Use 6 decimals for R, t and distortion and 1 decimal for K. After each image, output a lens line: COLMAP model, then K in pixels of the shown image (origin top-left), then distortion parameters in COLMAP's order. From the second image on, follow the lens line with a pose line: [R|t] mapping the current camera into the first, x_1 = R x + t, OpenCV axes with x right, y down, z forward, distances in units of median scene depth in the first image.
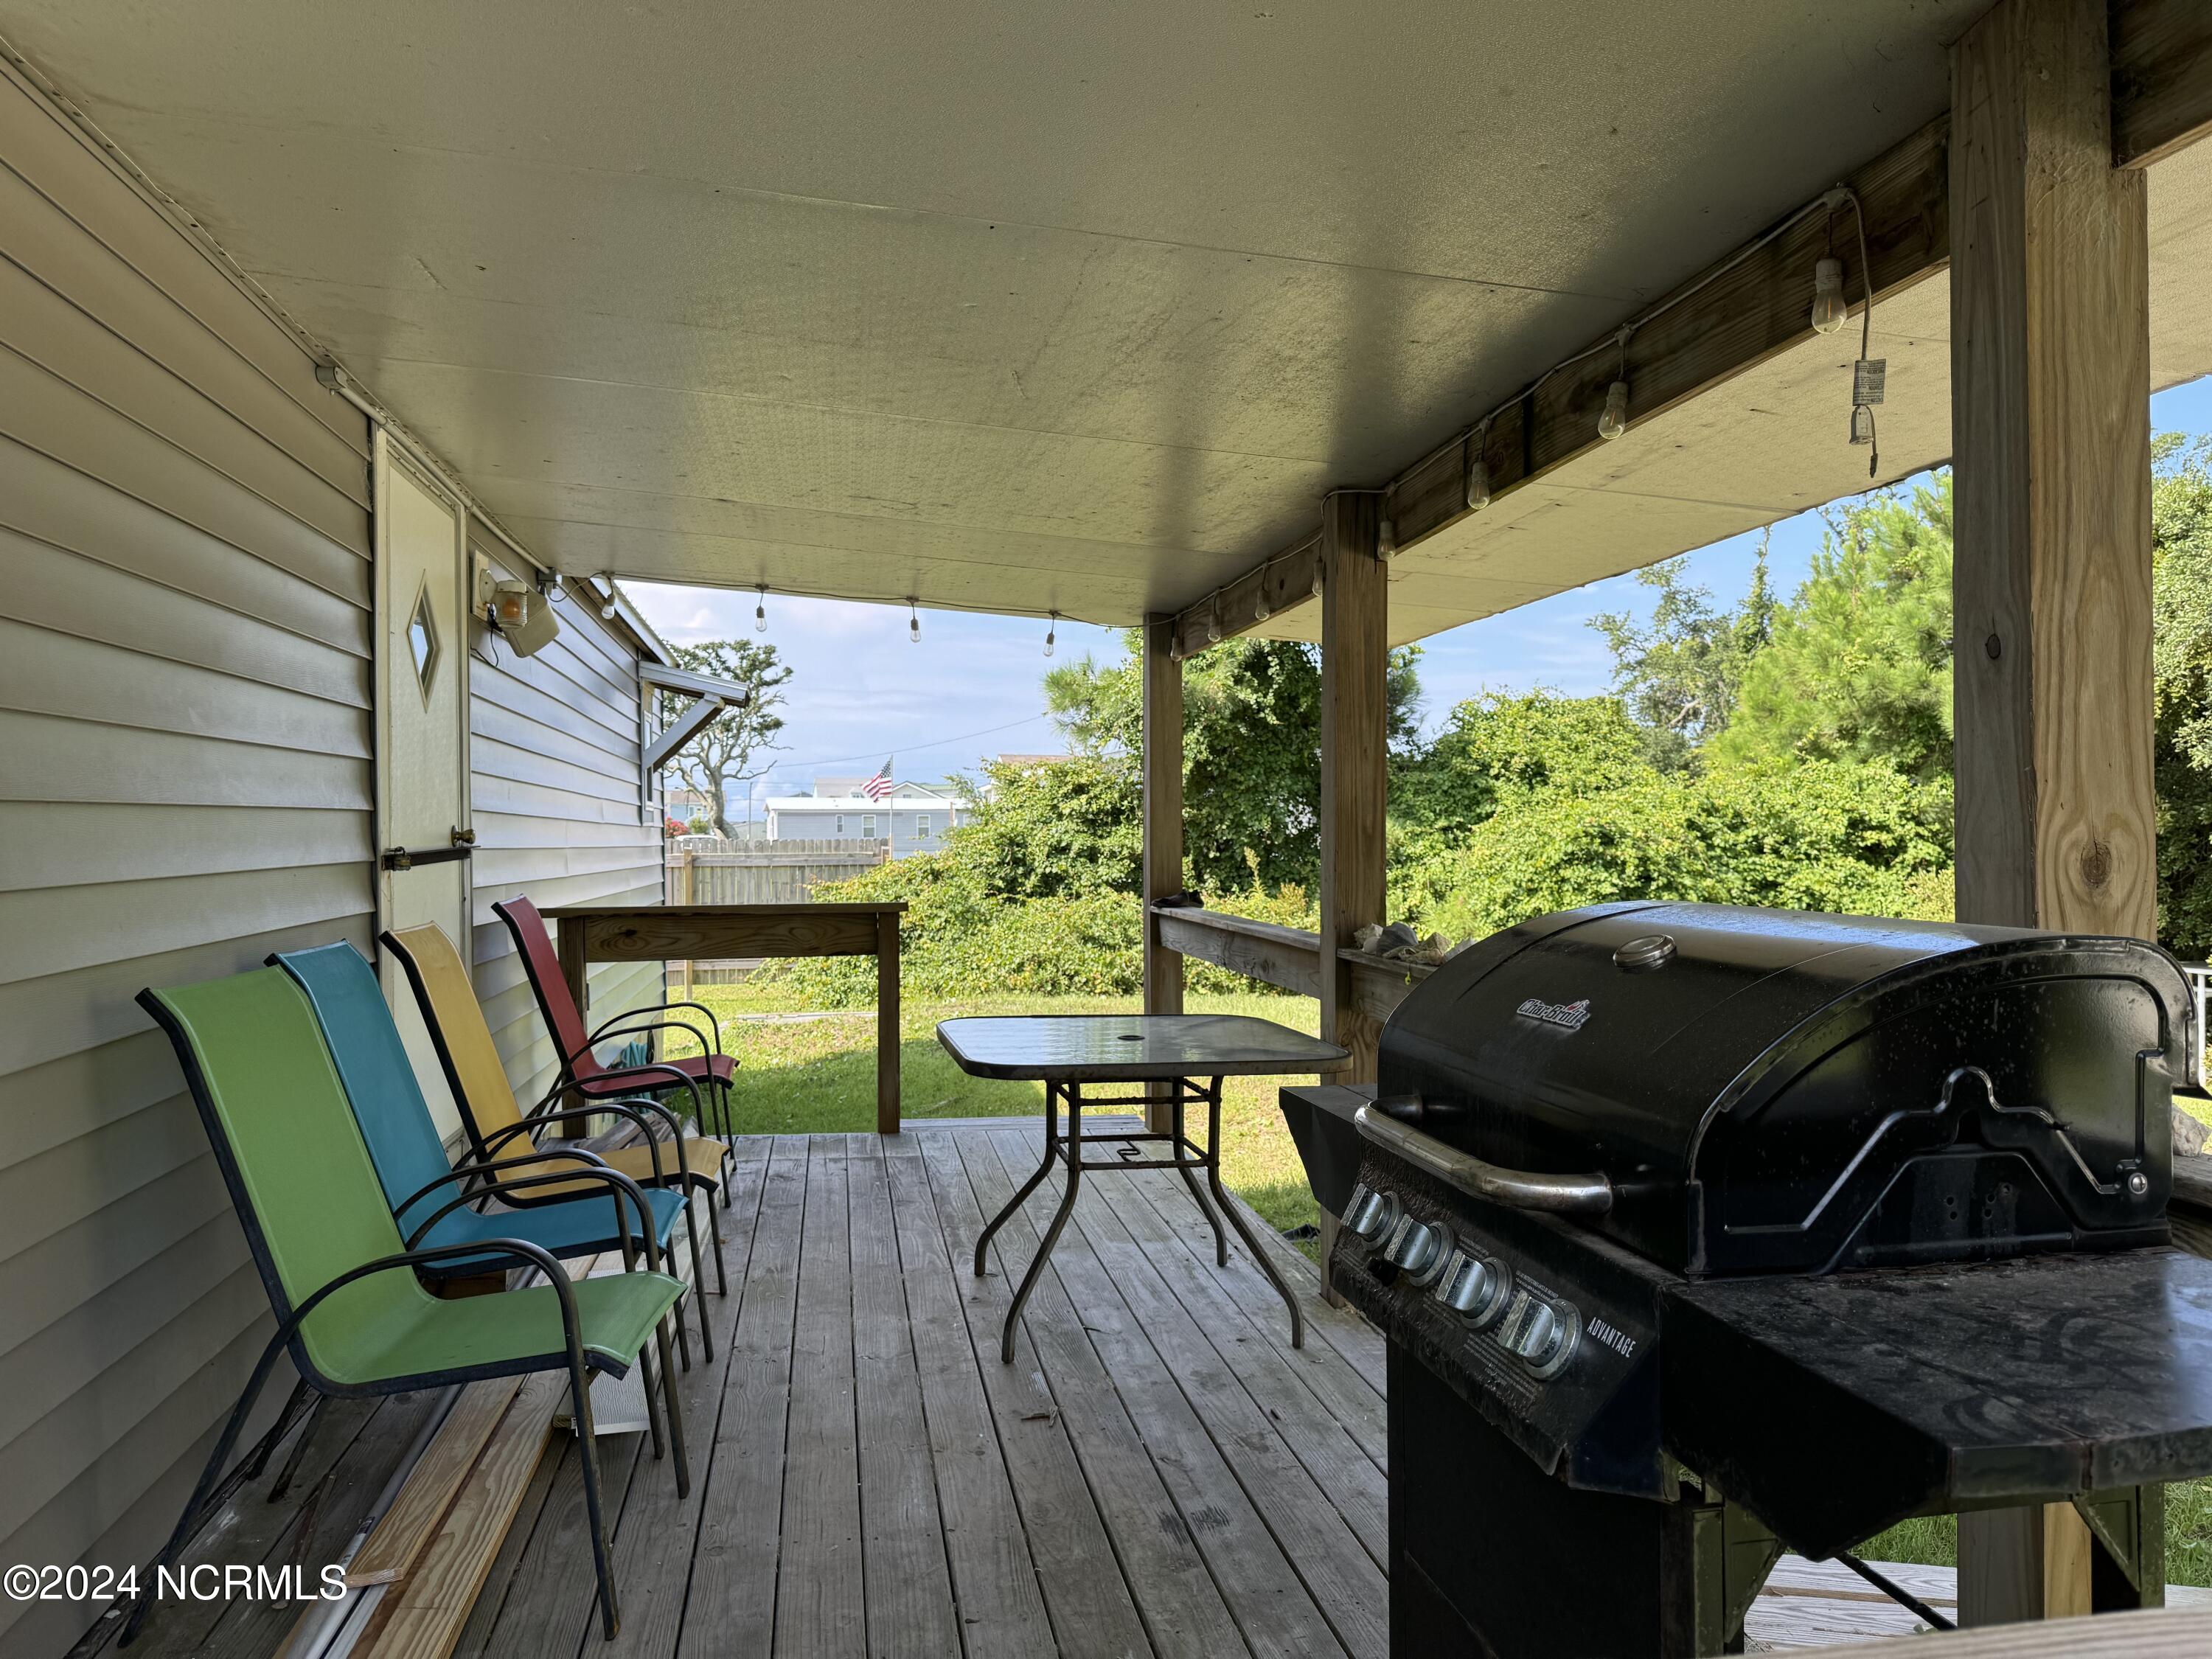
lens RADIAL K [[1569.5, 0, 1092.1], [0, 1569.5, 831.3], [0, 0, 1]] dist [0.037259, -0.041093]
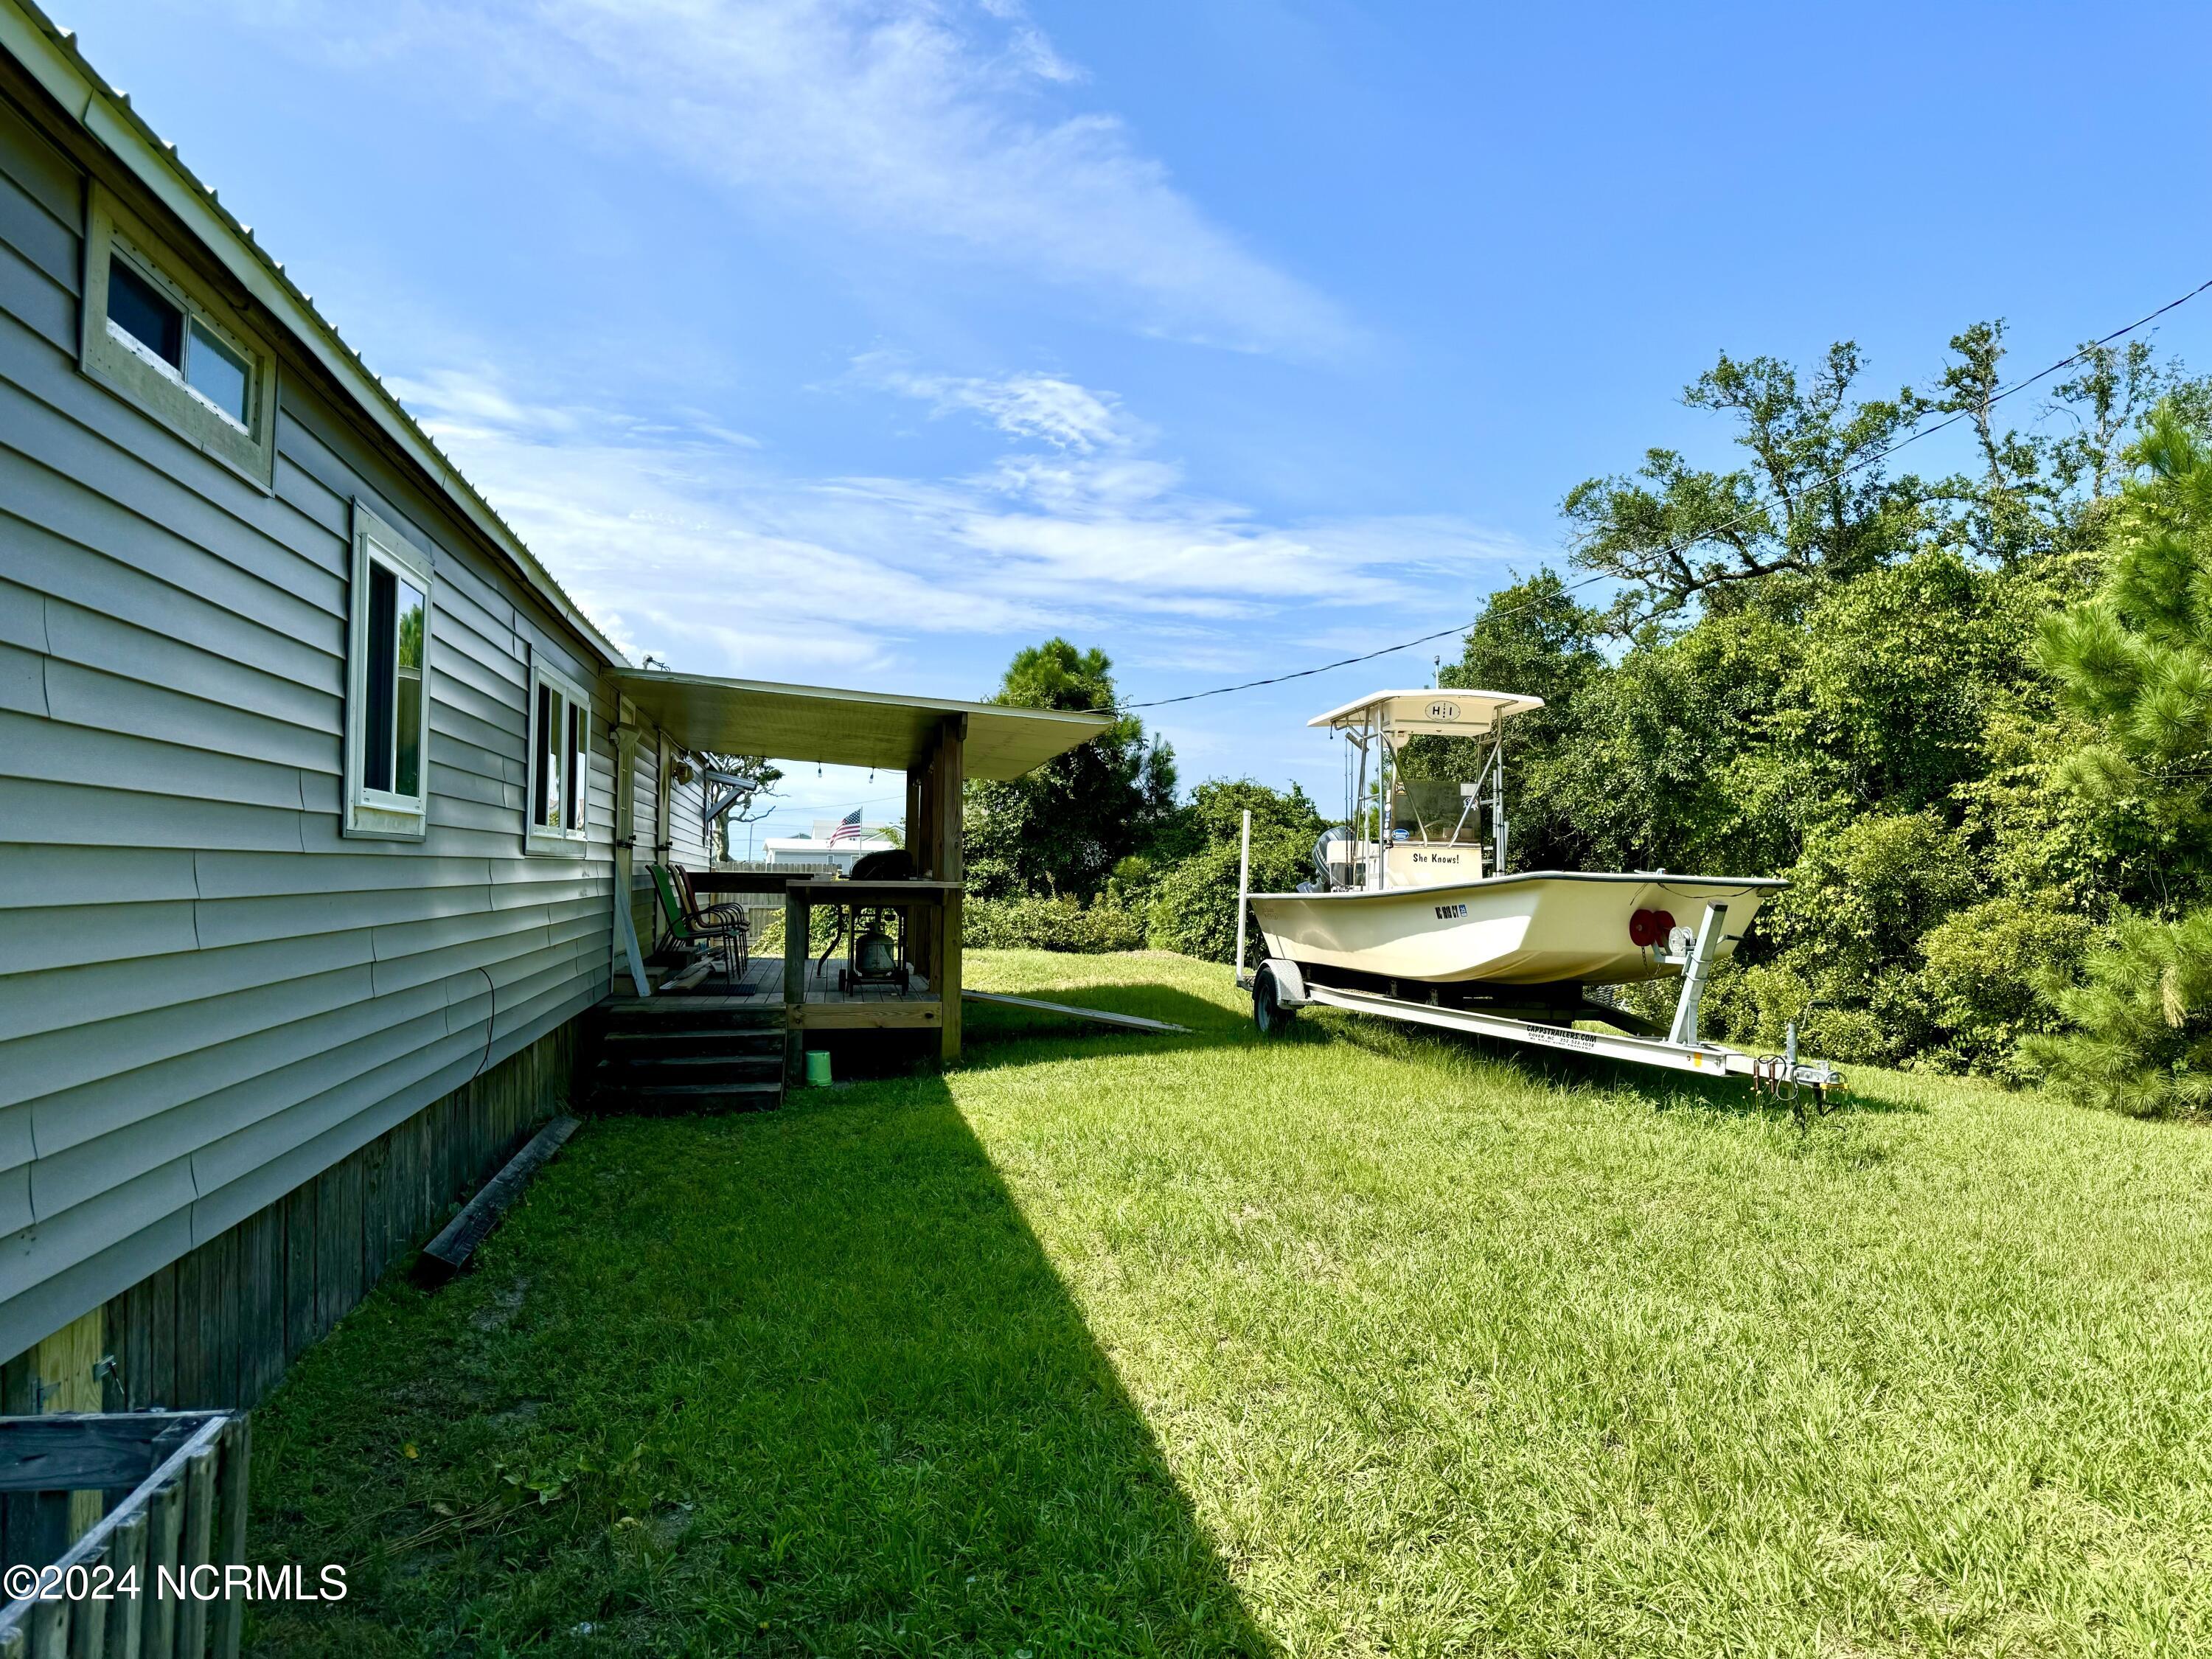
lens RADIAL K [[1569.5, 0, 1097.4], [0, 1569.5, 842.5], [0, 0, 1]] dist [0.037259, -0.041093]
pose [[0.999758, 0.021774, 0.003003, 0.033029], [-0.021694, 0.999467, -0.024389, 0.004341], [-0.003532, 0.024318, 0.999698, -0.156369]]
